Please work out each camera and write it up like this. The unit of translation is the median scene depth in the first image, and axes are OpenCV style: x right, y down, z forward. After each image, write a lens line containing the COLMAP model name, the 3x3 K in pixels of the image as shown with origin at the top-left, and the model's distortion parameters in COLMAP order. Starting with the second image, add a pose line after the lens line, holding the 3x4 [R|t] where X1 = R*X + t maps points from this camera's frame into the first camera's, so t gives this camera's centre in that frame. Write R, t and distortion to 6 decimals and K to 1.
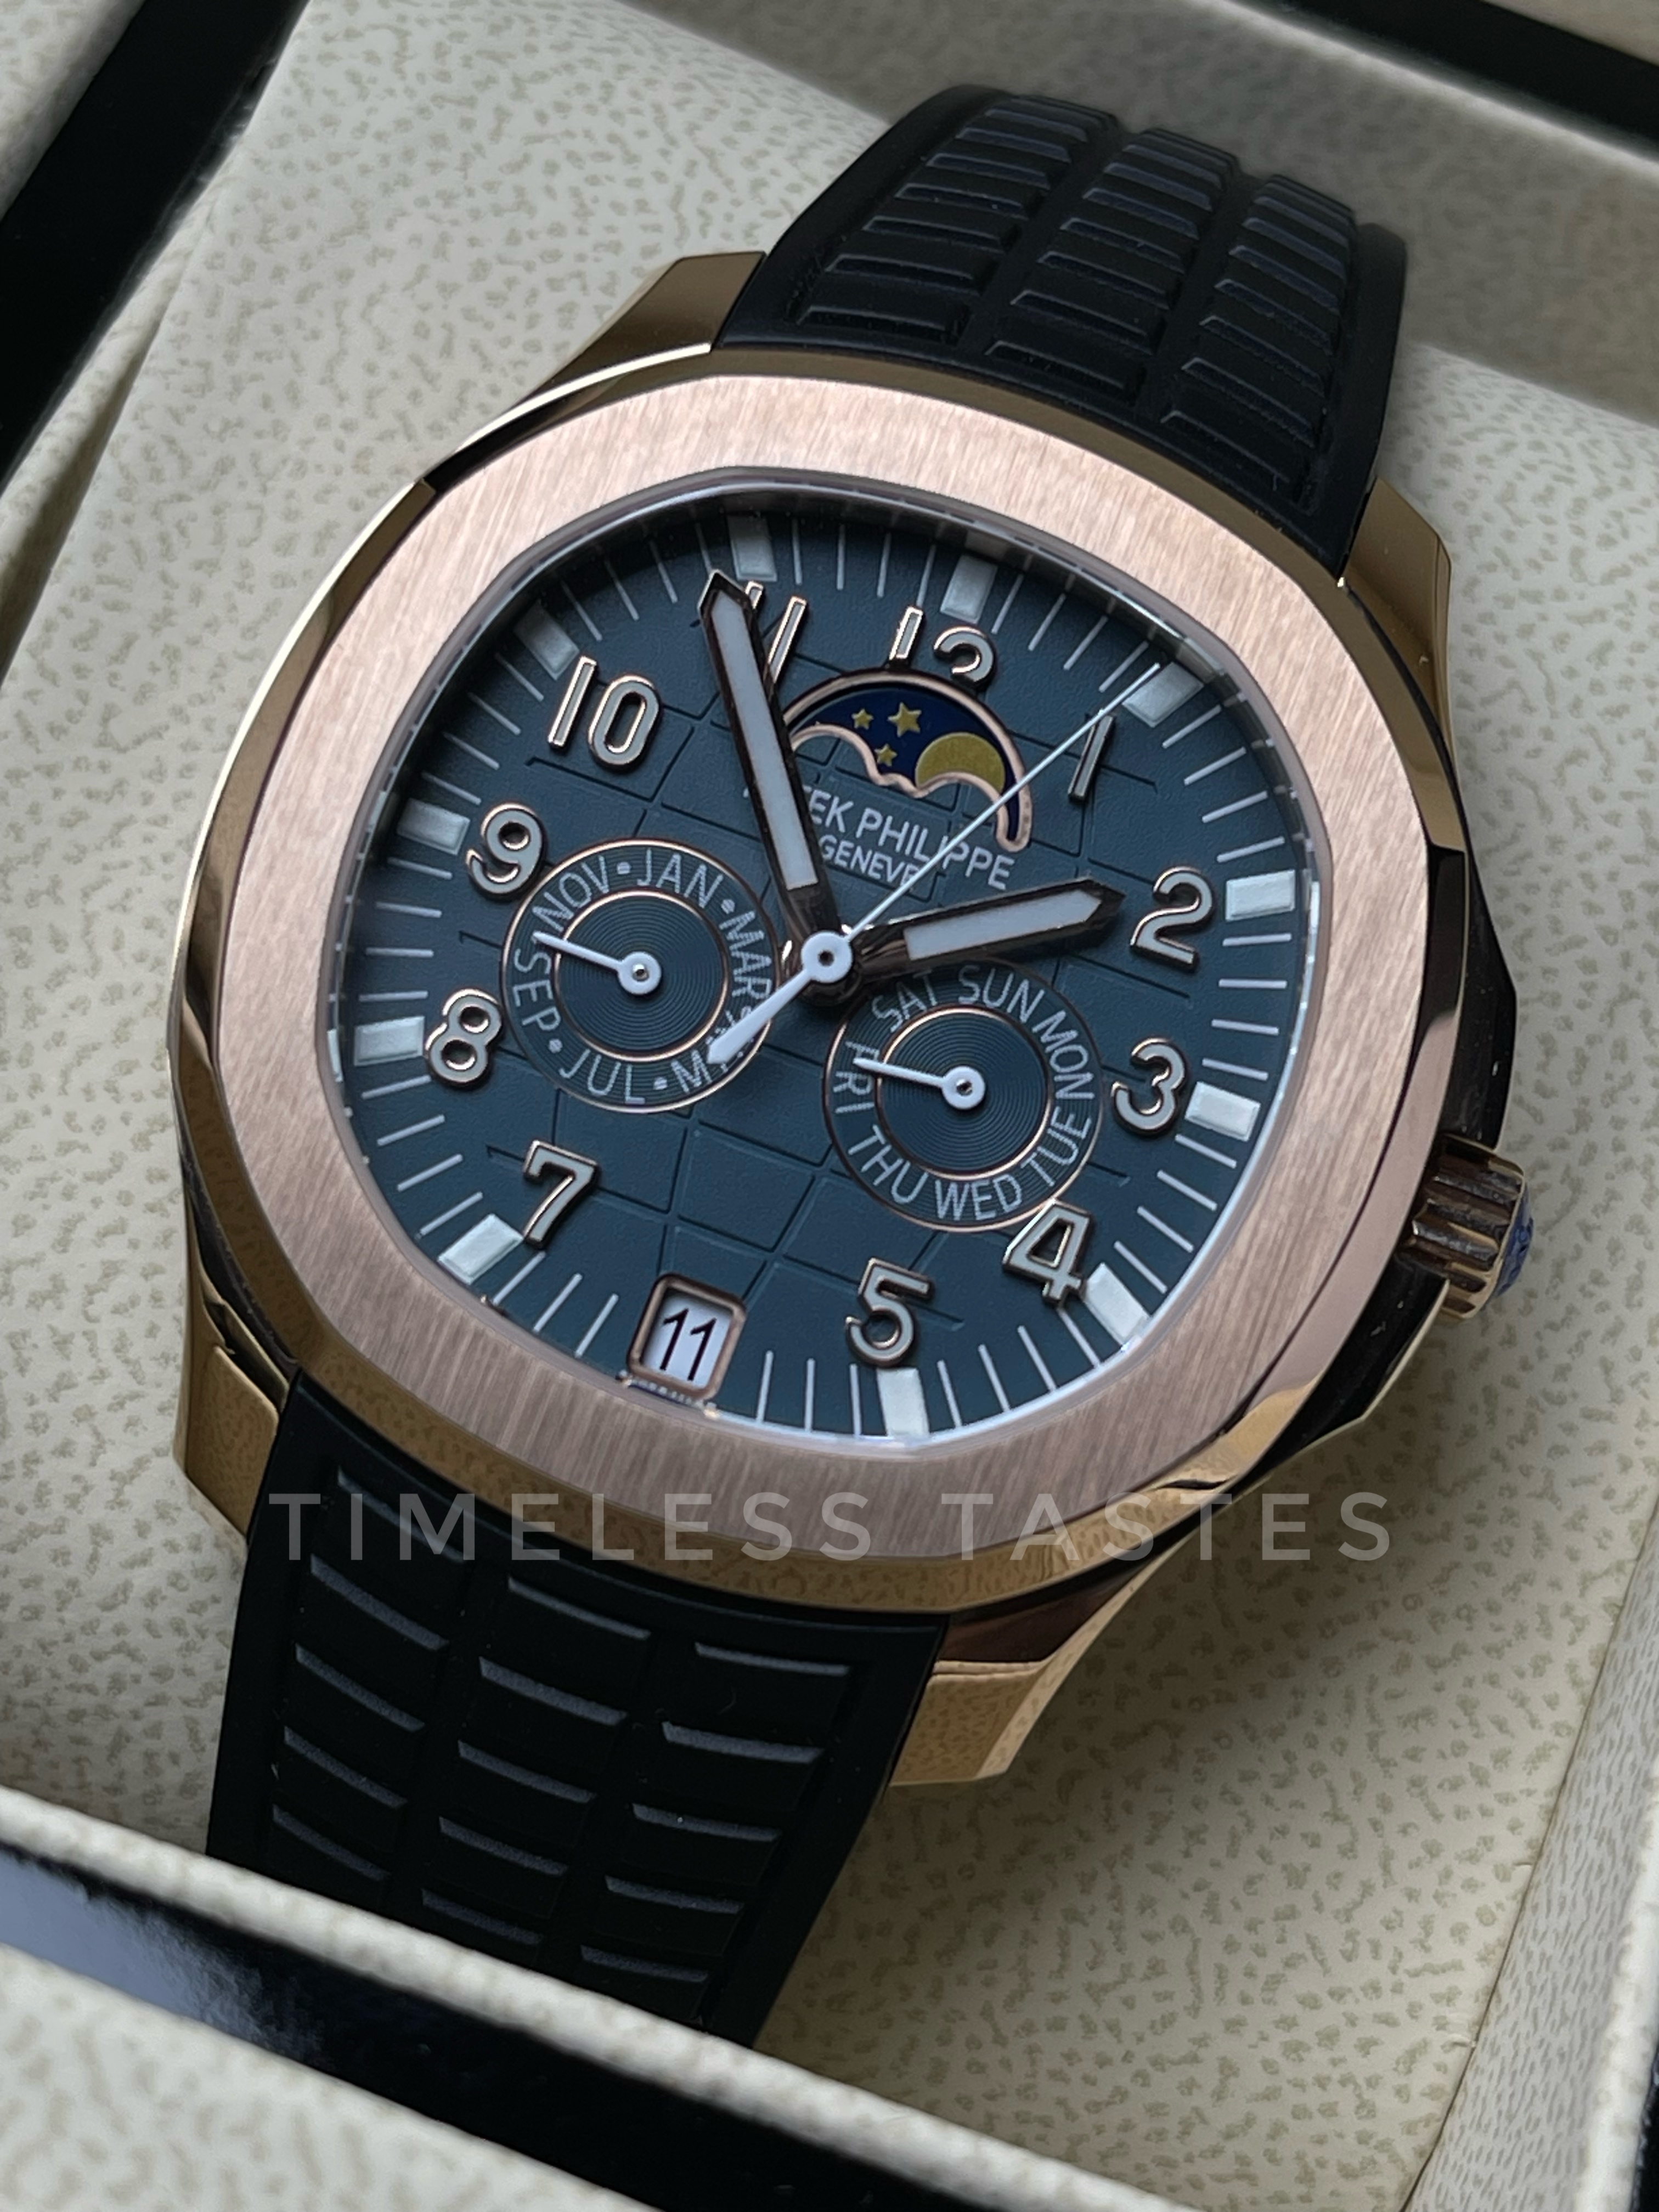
lens RADIAL K [[4042.0, 0, 828.5], [0, 4042.0, 1114.7], [0, 0, 1]] dist [0.059089, 0.000000]
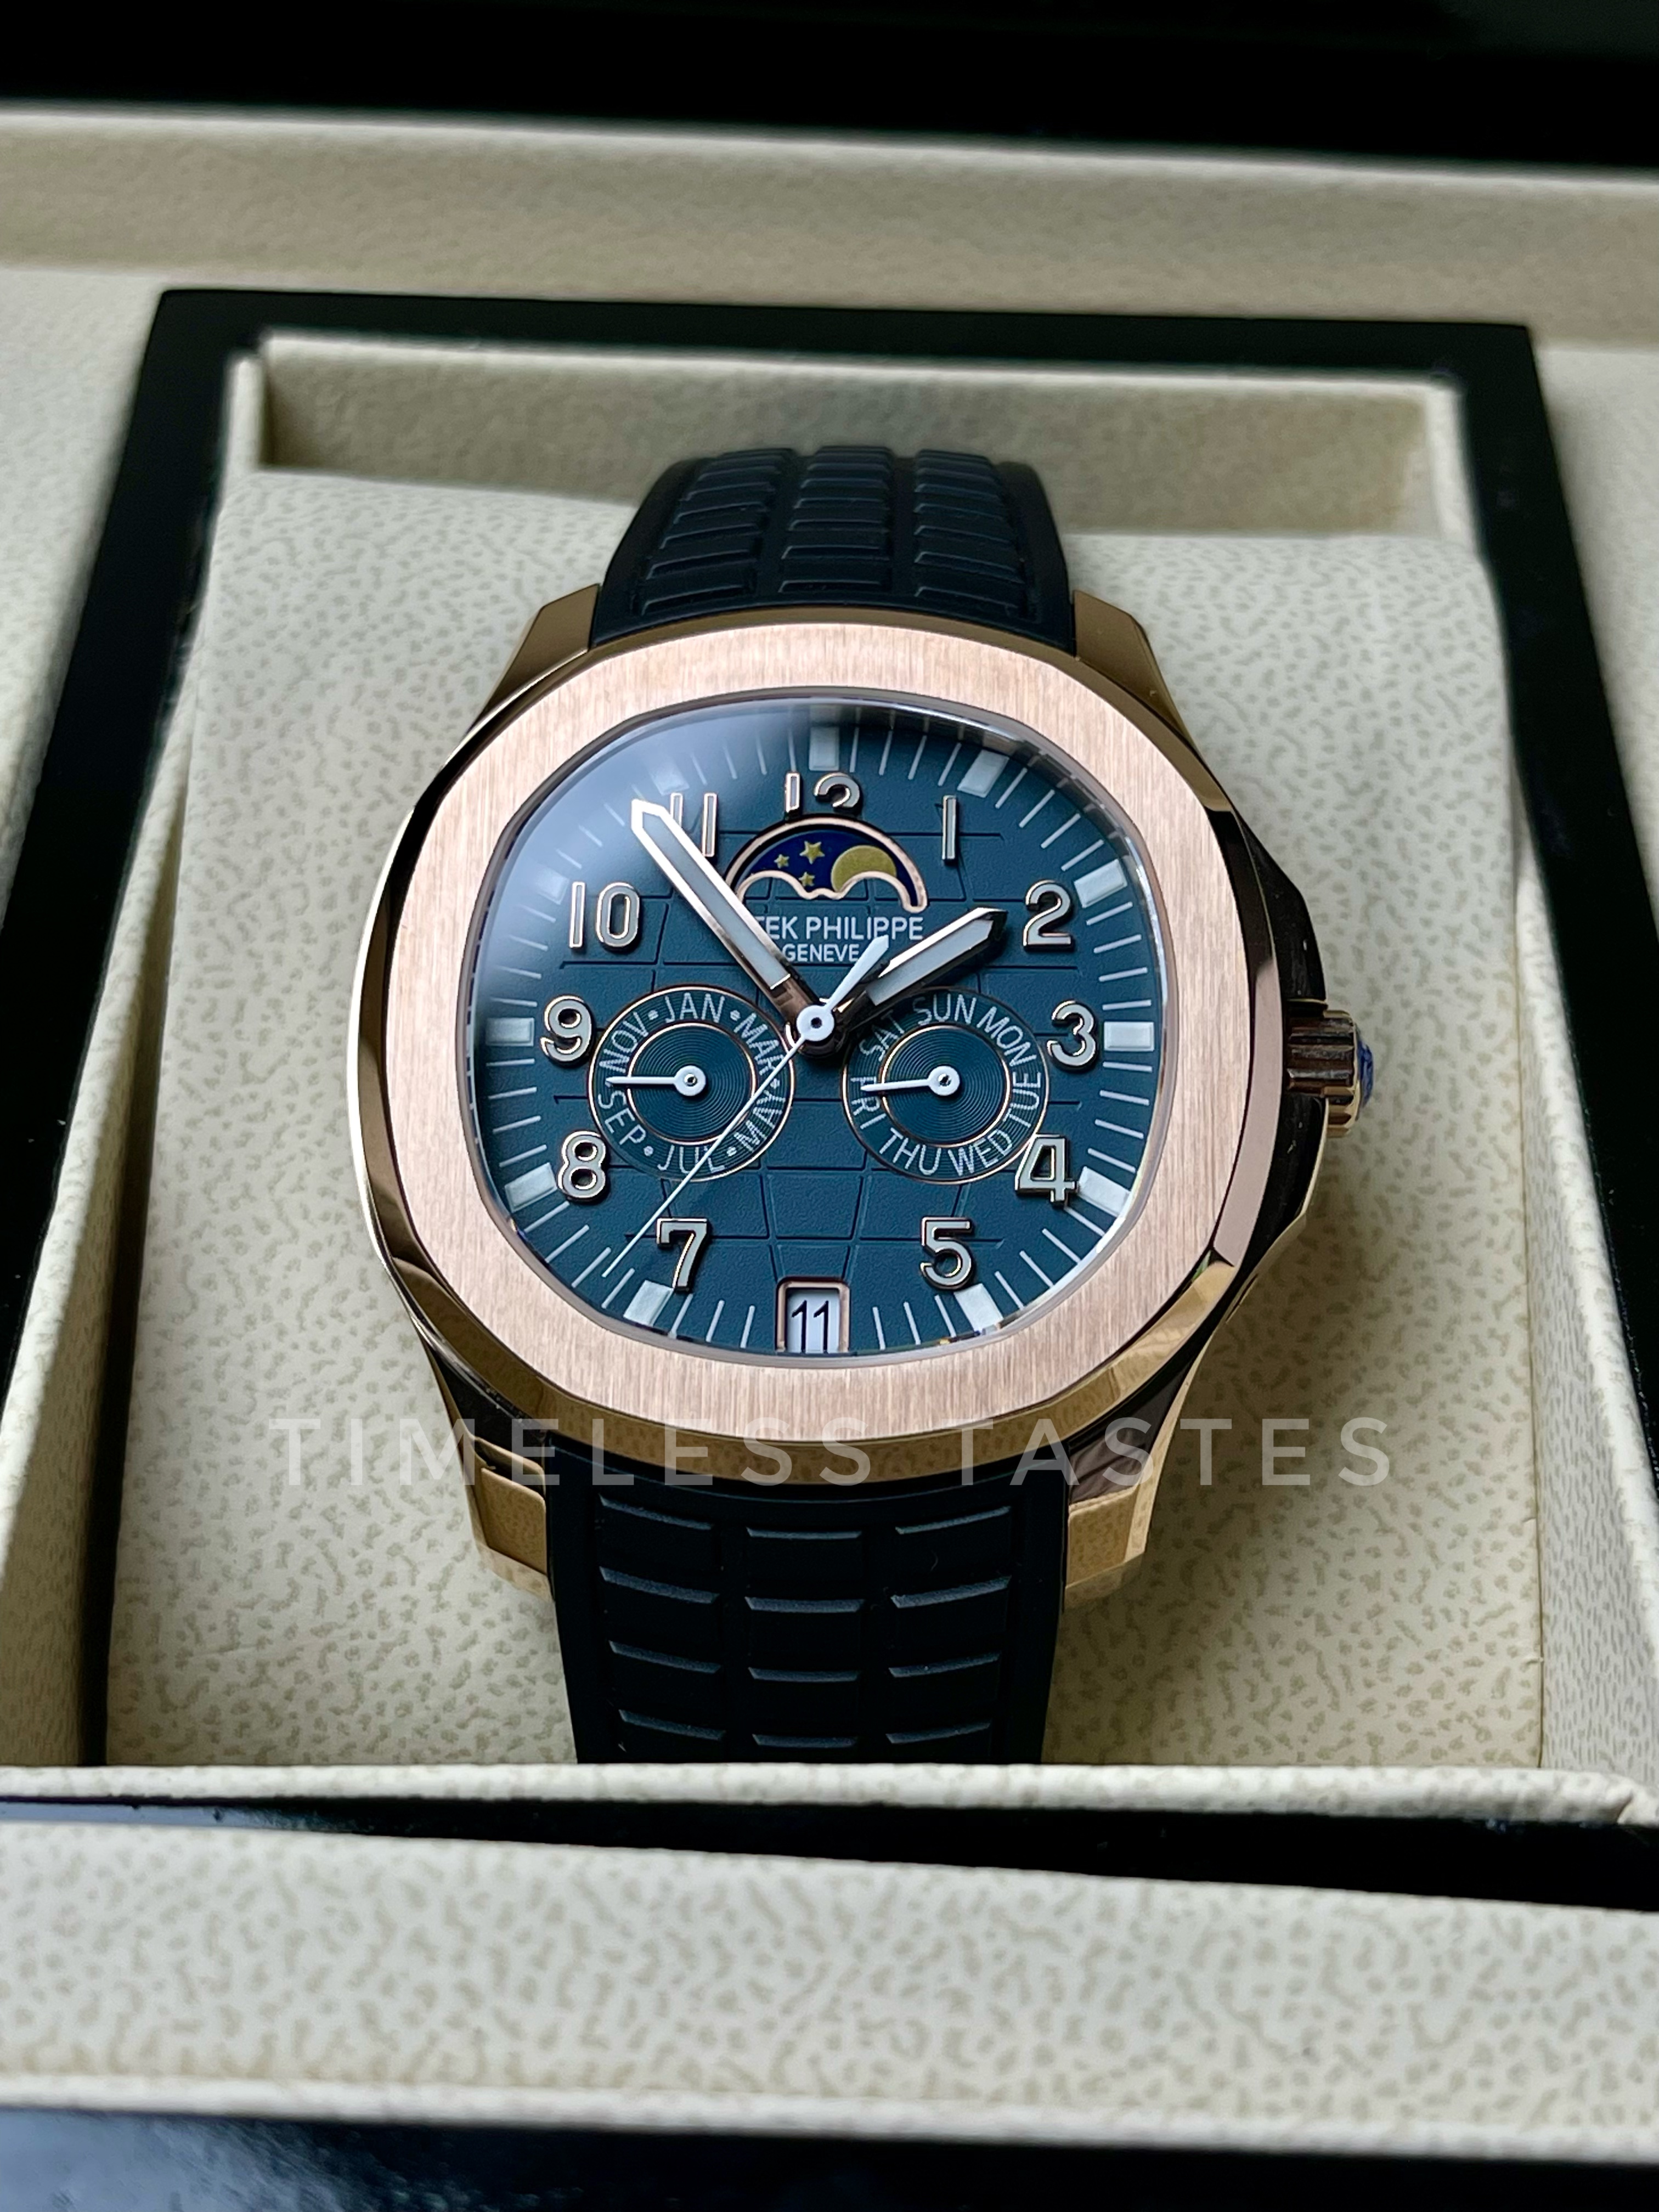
lens RADIAL K [[3319.5, 0, 835.7], [0, 3319.5, 1105.7], [0, 0, 1]] dist [0.063344, 0.000000]
pose [[0.943882, -0.324480, 0.061639, -0.071214], [0.329552, 0.937656, -0.110439, 0.110444], [-0.021961, 0.124555, 0.991970, -0.102870]]
